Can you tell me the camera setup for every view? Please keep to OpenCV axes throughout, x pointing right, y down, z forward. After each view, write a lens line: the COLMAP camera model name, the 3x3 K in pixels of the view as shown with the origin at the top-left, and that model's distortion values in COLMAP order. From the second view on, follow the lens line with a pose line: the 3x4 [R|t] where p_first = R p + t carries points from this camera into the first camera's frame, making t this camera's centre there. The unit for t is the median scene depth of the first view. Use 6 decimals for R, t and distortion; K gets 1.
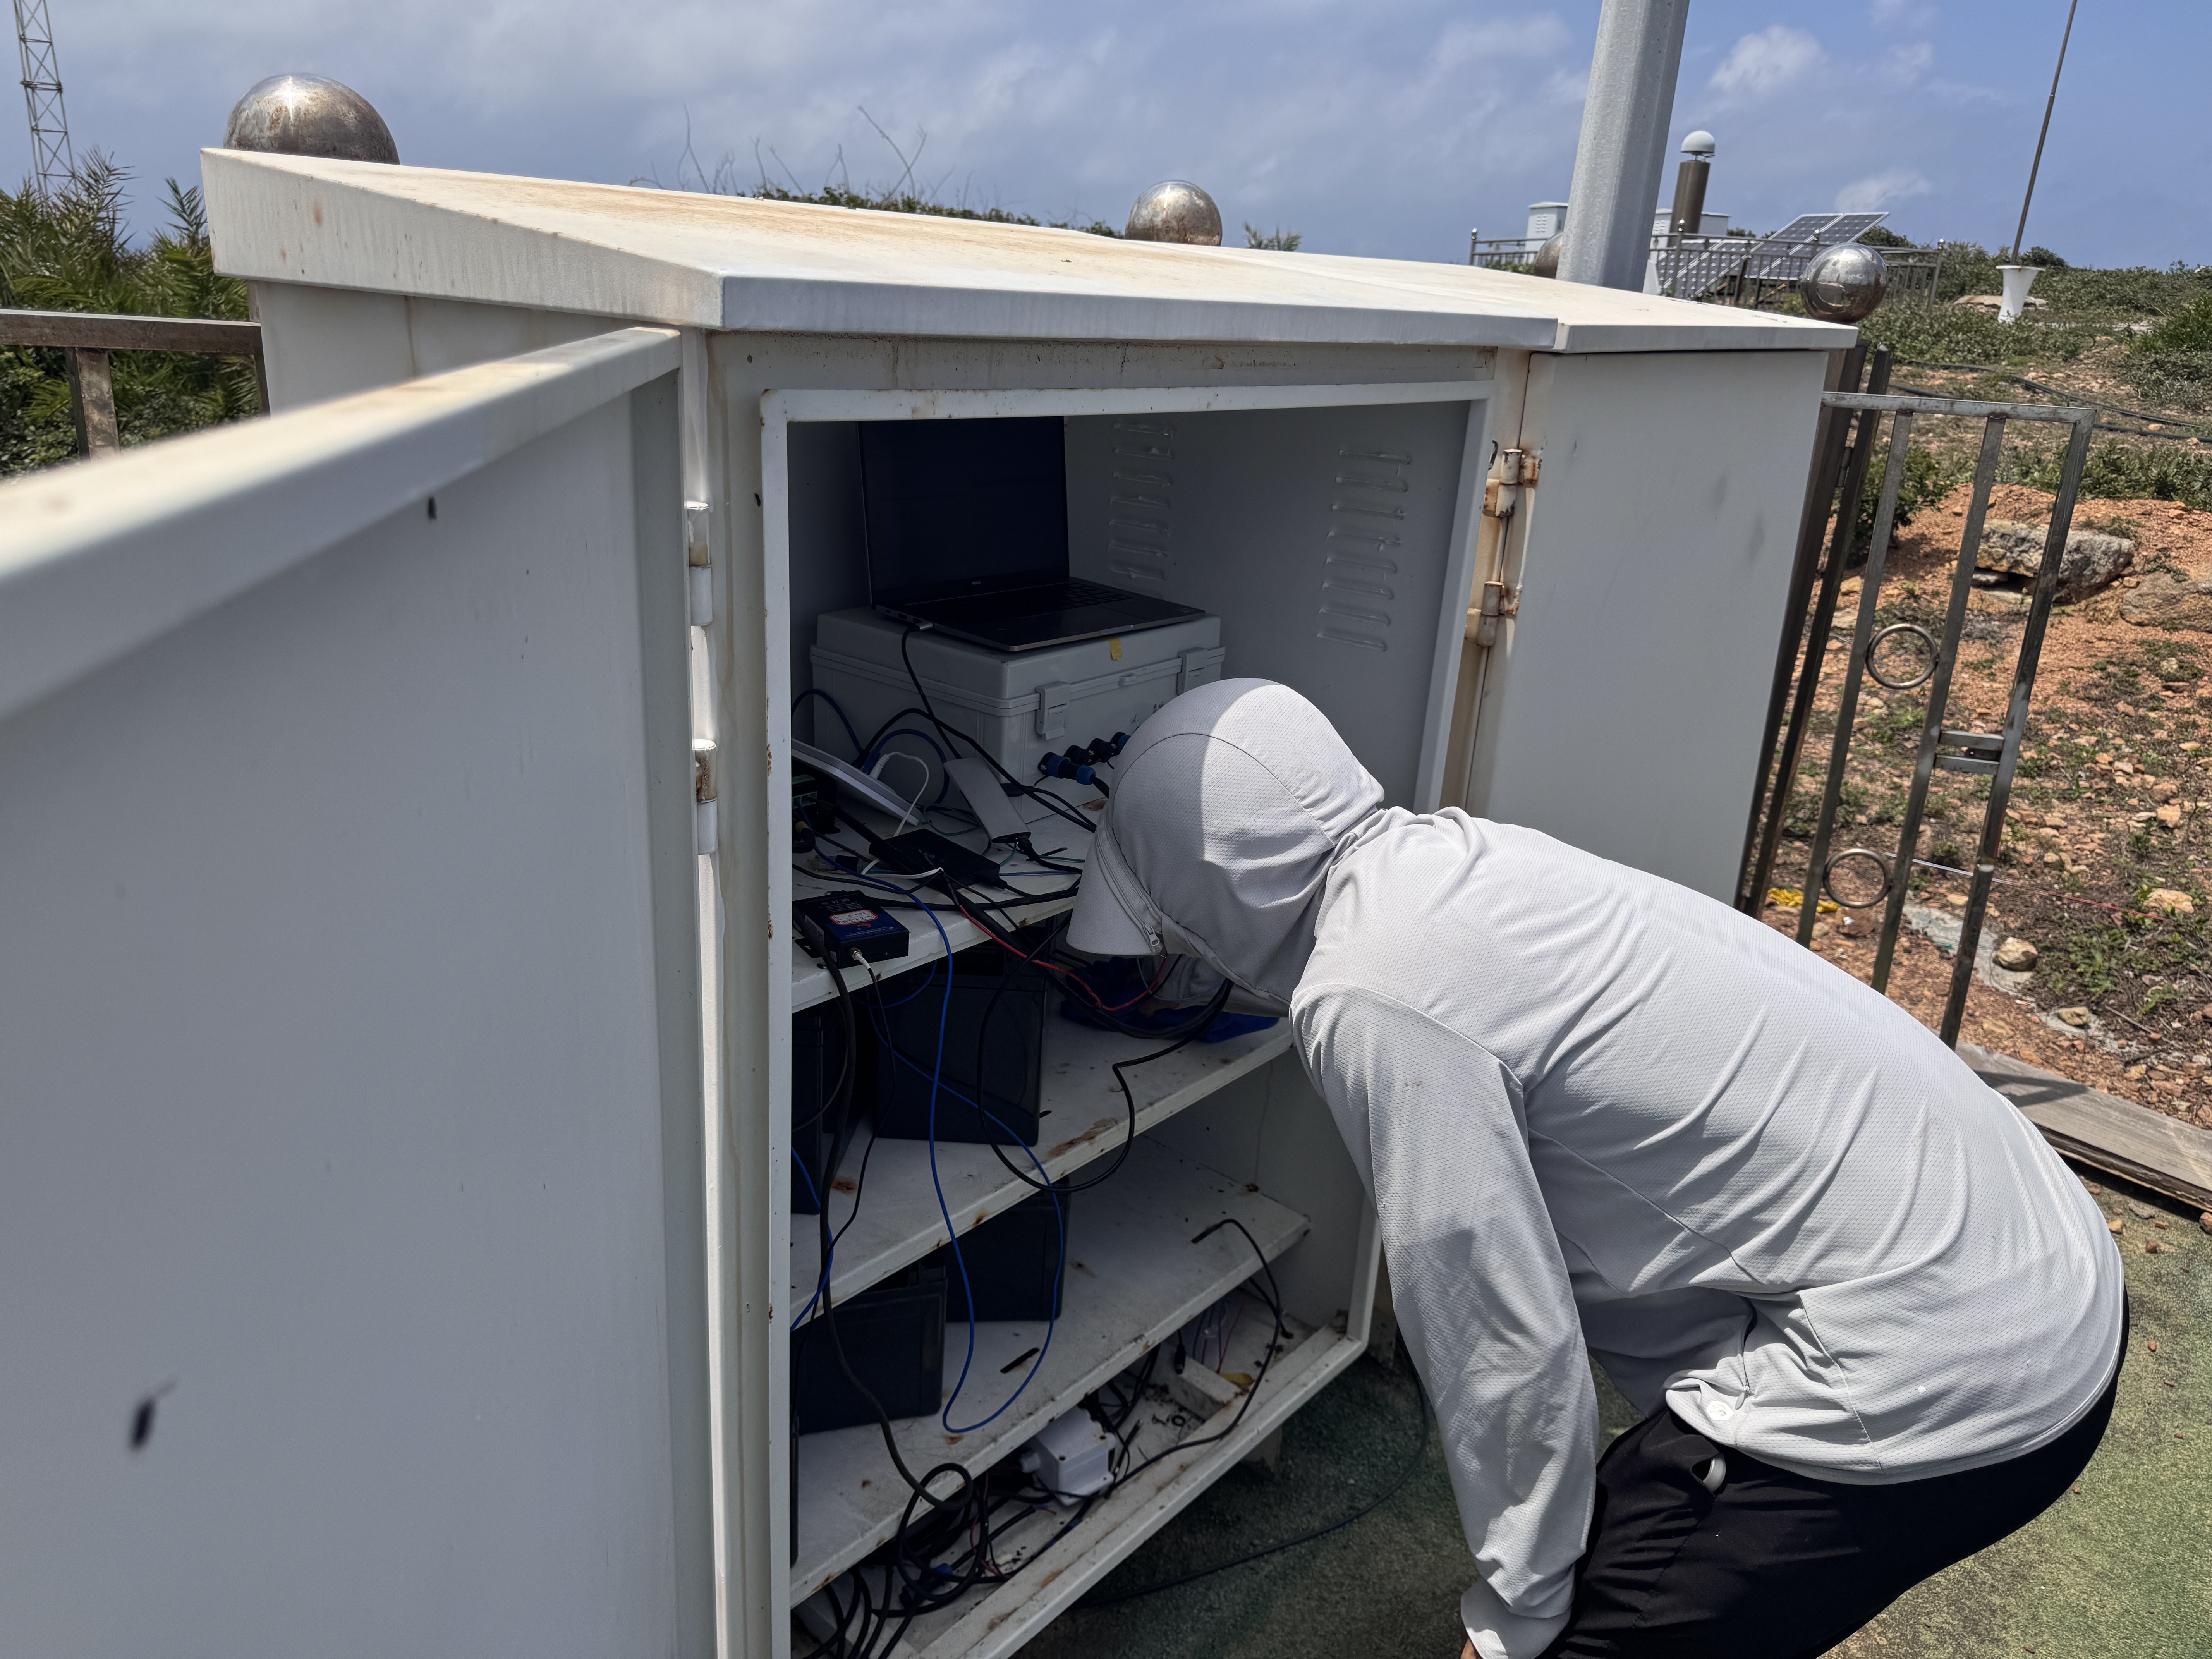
lens RADIAL K [[1581.2, 0, 1088.4], [0, 1581.2, 829.8], [0, 0, 1]] dist [0.025648, -0.030815]
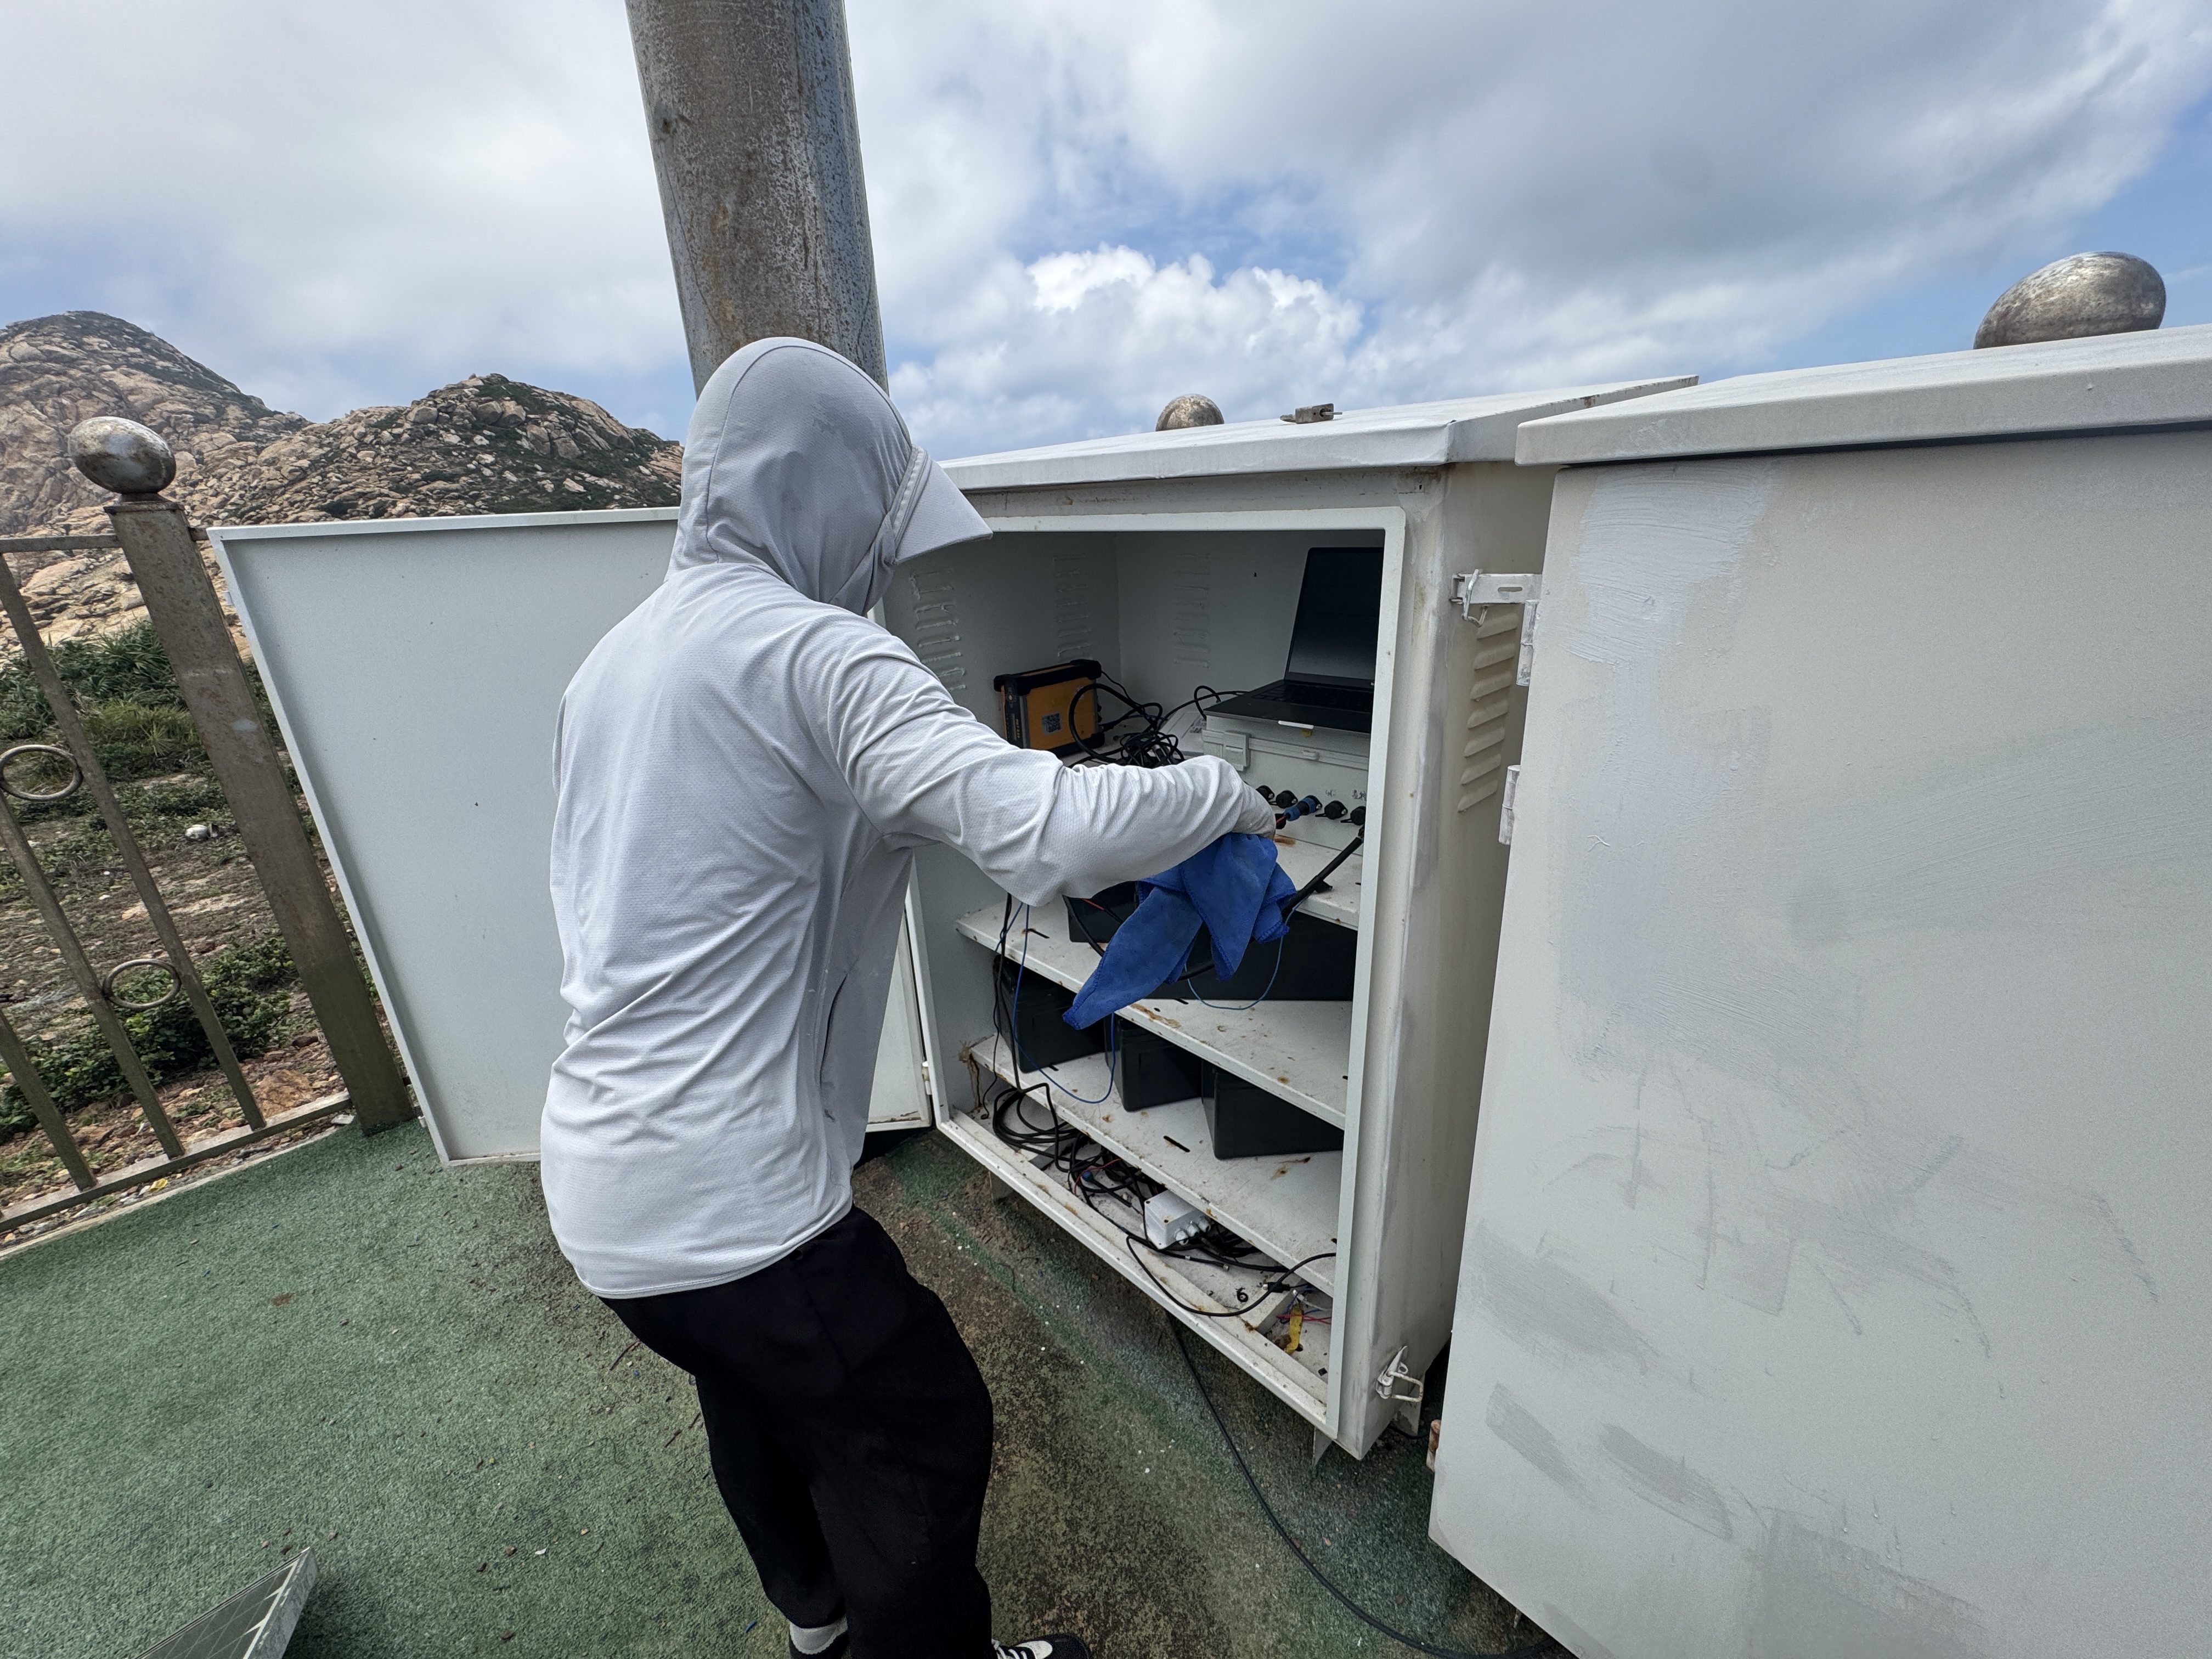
lens RADIAL K [[890.6, 0, 1101.1], [0, 890.6, 826.6], [0, 0, 1]] dist [-0.003093, 0.001017]
pose [[-0.085241, 0.297618, -0.950872, 0.320930], [-0.287082, 0.906536, 0.309477, -0.093846], [0.954106, 0.299358, 0.008167, 0.366309]]
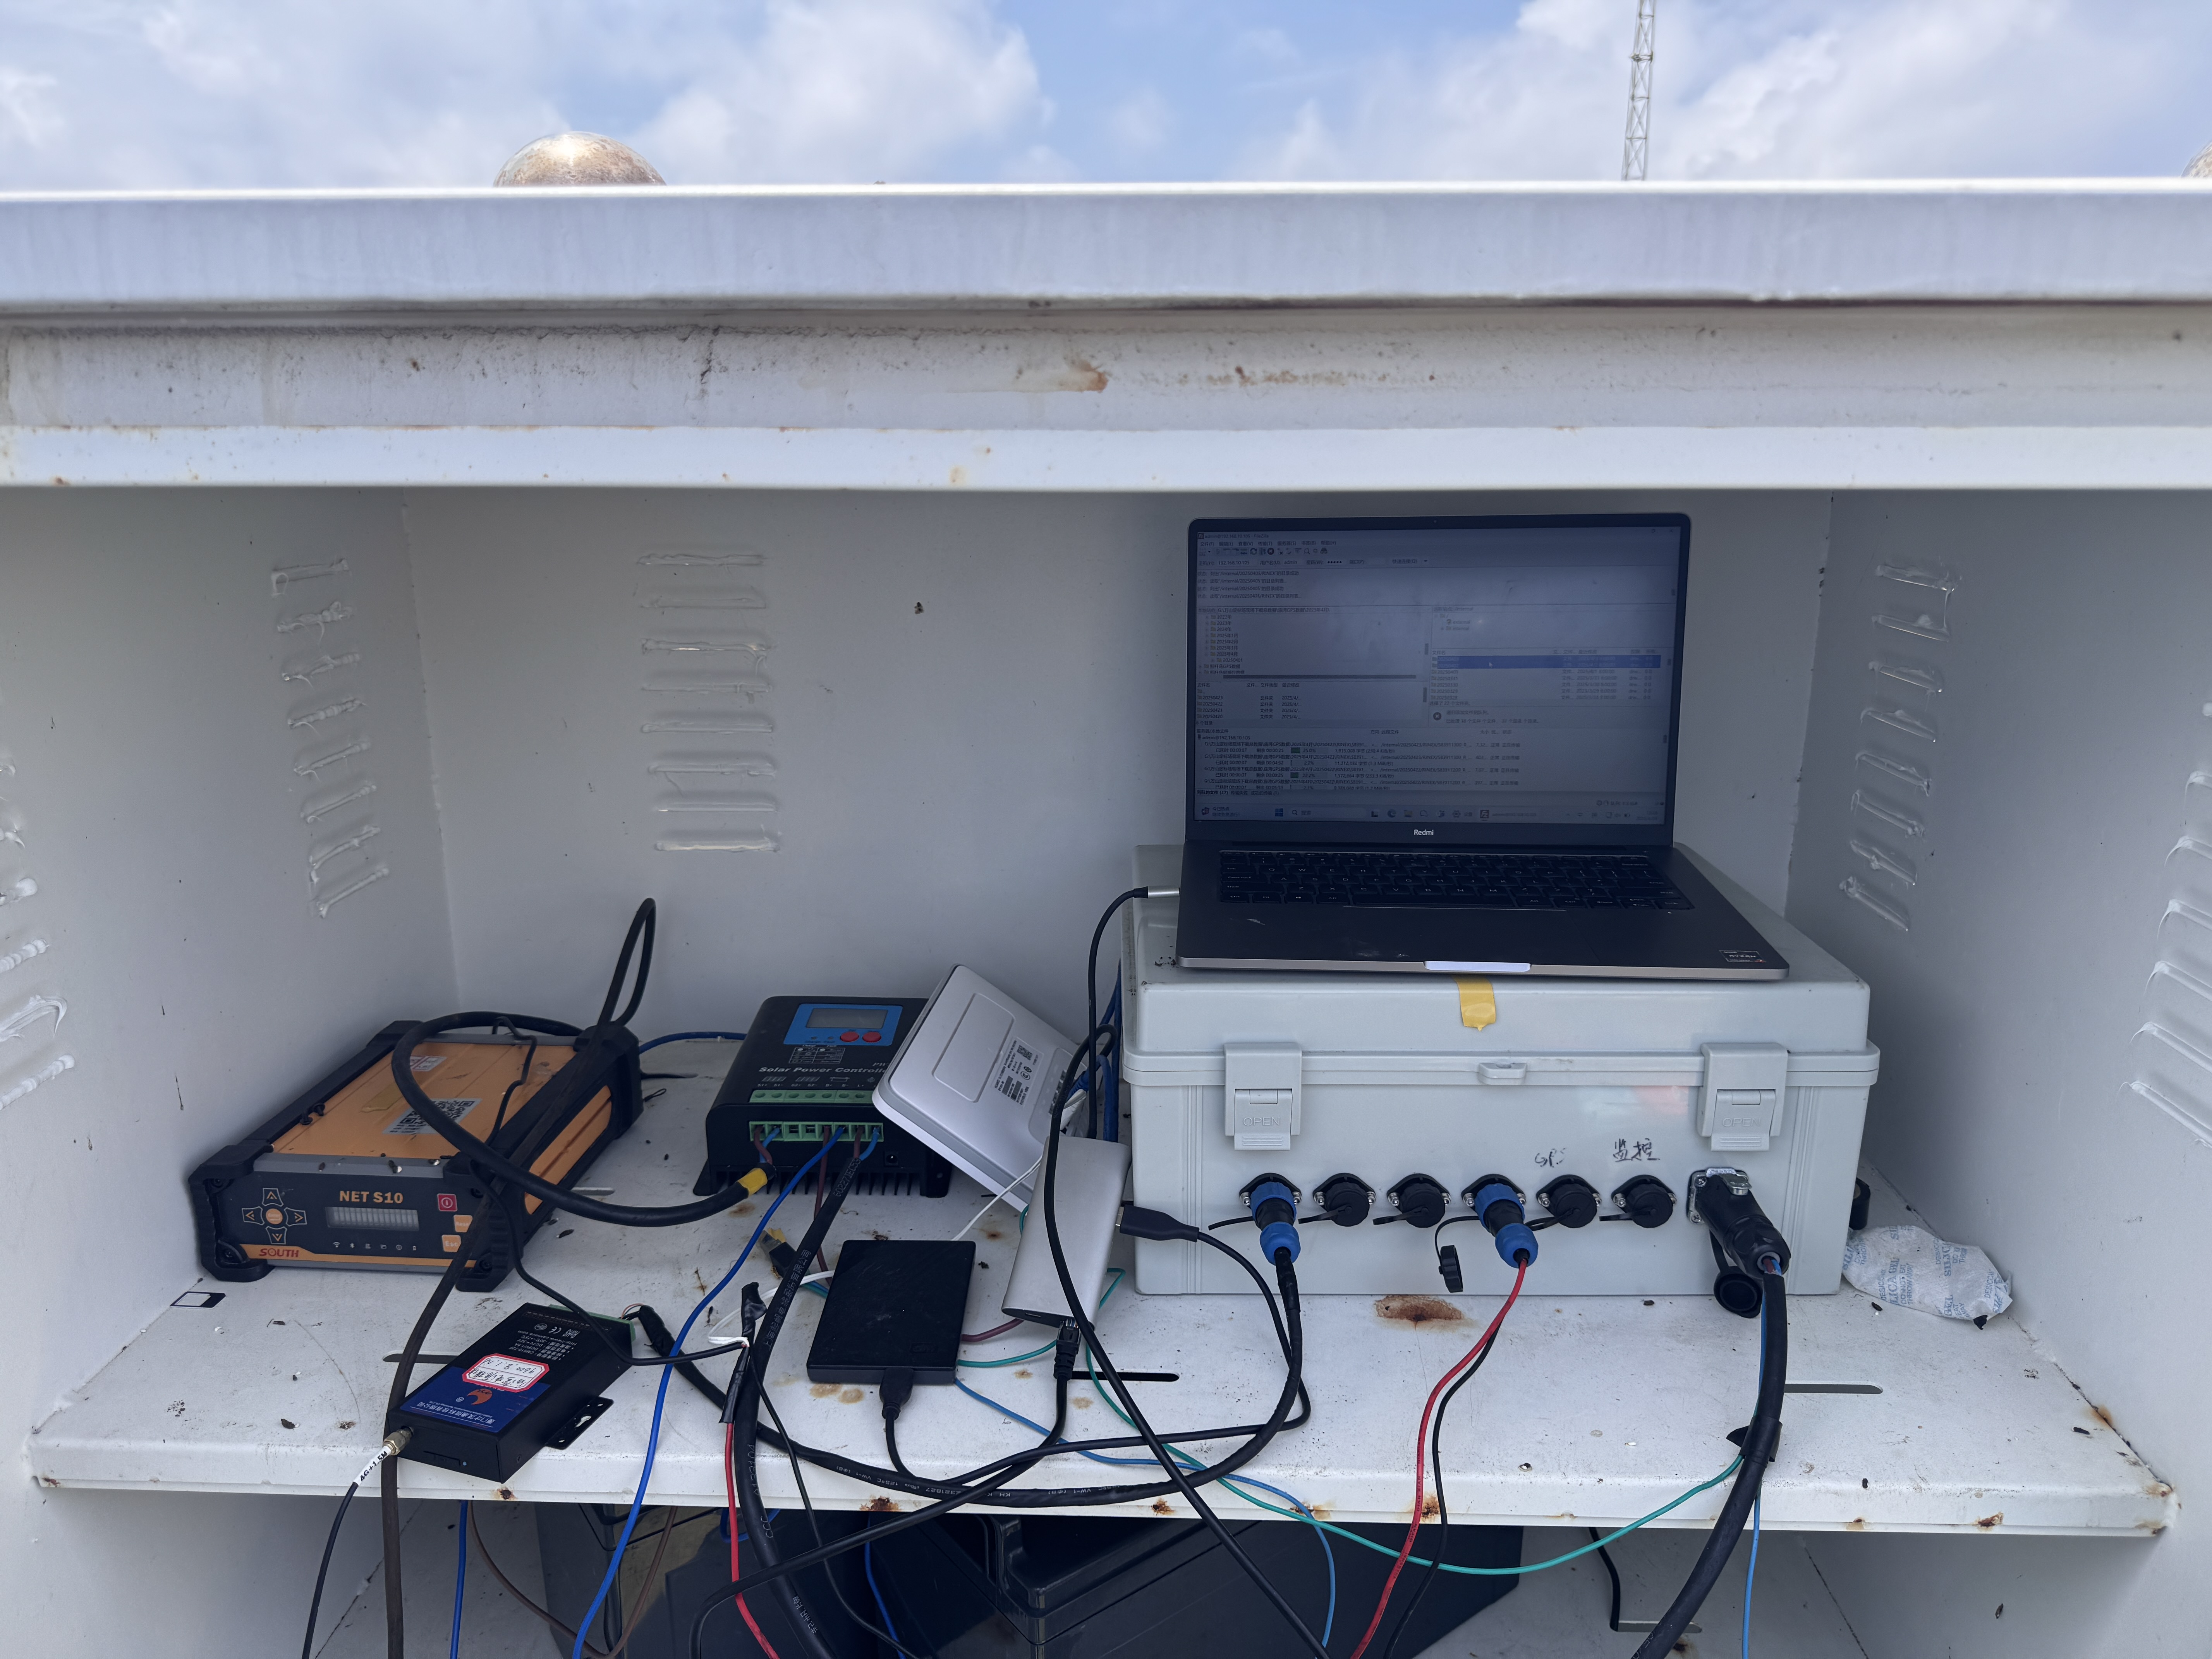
lens RADIAL K [[1581.2, 0, 1101.8], [0, 1581.2, 834.5], [0, 0, 1]] dist [0.025648, -0.030815]
pose [[0.627712, 0.140283, -0.765701, 0.133110], [-0.219669, 0.975574, -0.001349, -0.060114], [0.746809, 0.169047, 0.643195, 0.252430]]
